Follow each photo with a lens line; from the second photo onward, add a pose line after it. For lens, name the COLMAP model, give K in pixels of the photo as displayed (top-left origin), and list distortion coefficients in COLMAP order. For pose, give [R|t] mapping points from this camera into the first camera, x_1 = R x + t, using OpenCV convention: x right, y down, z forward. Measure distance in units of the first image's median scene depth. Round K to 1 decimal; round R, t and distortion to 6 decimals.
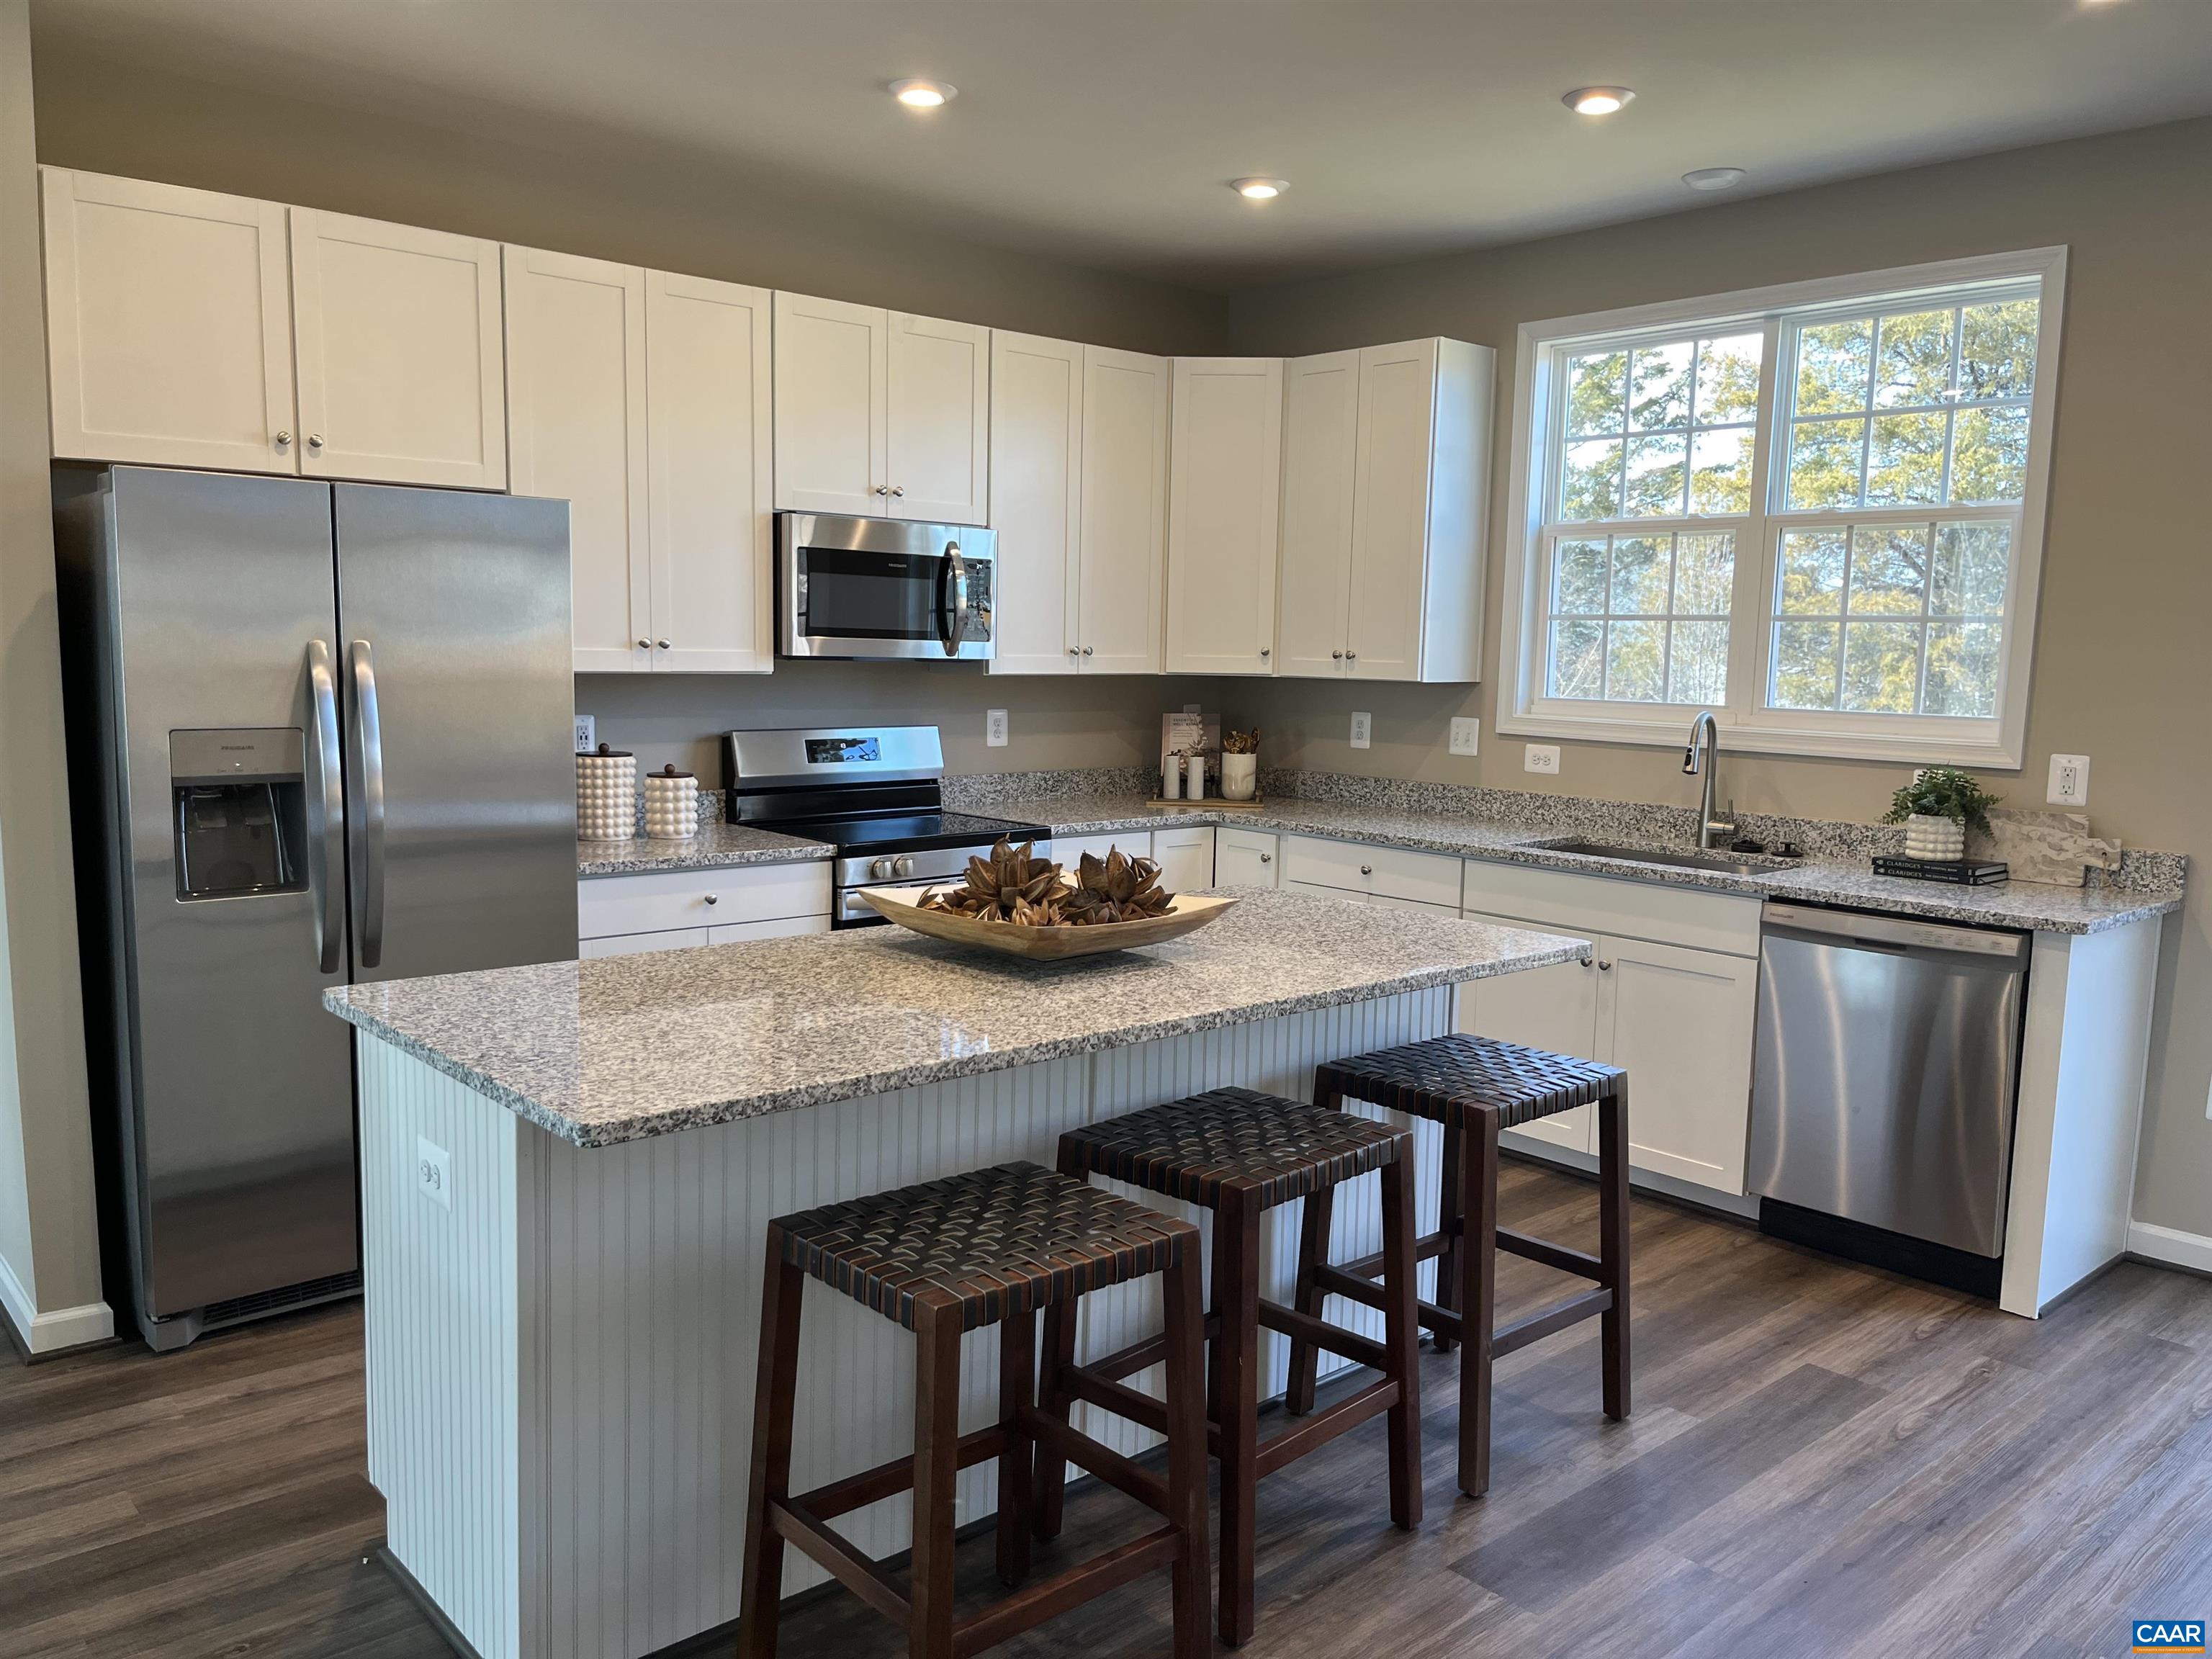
lens RADIAL K [[1683.4, 0, 1106.0], [0, 1683.4, 829.5], [0, 0, 1]] dist [0.033392, -0.002914]
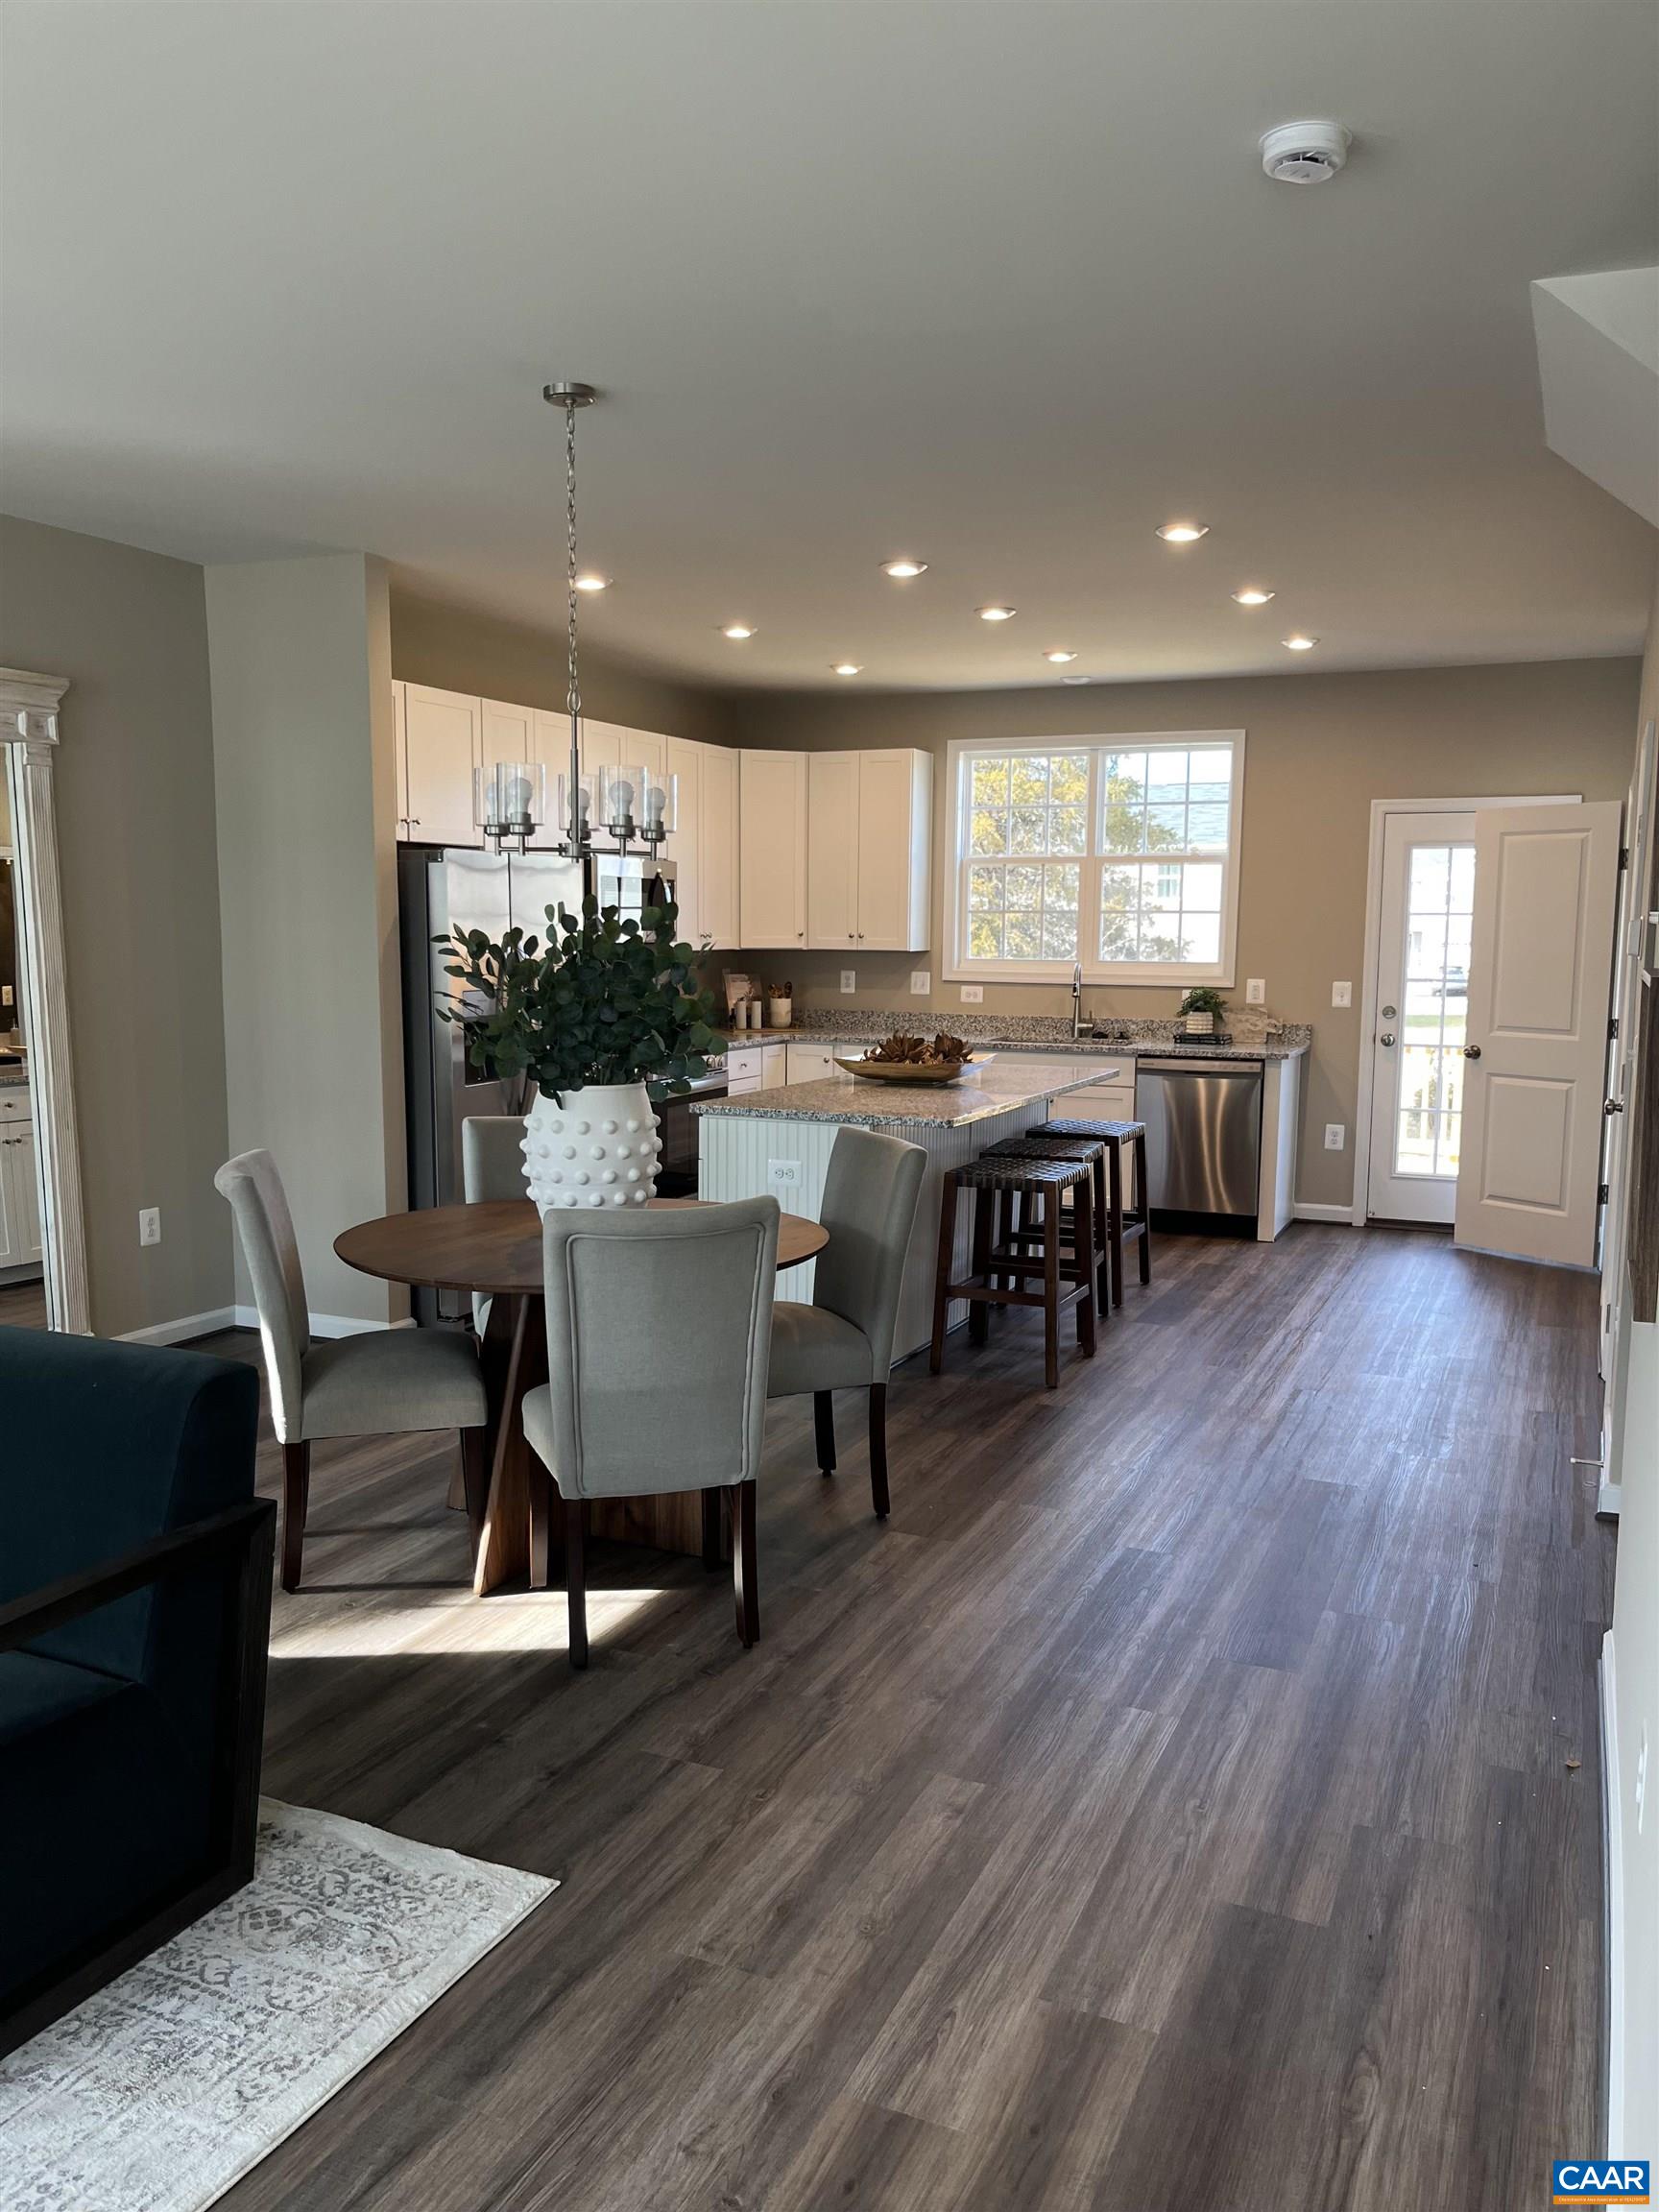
lens RADIAL K [[1683.4, 0, 829.5], [0, 1683.4, 1106.0], [0, 0, 1]] dist [0.033392, -0.002914]
pose [[0.910469, -0.056254, 0.409735, -0.624799], [0.057046, 0.998318, 0.010302, 0.049172], [-0.409625, 0.013994, 0.912147, -0.536766]]
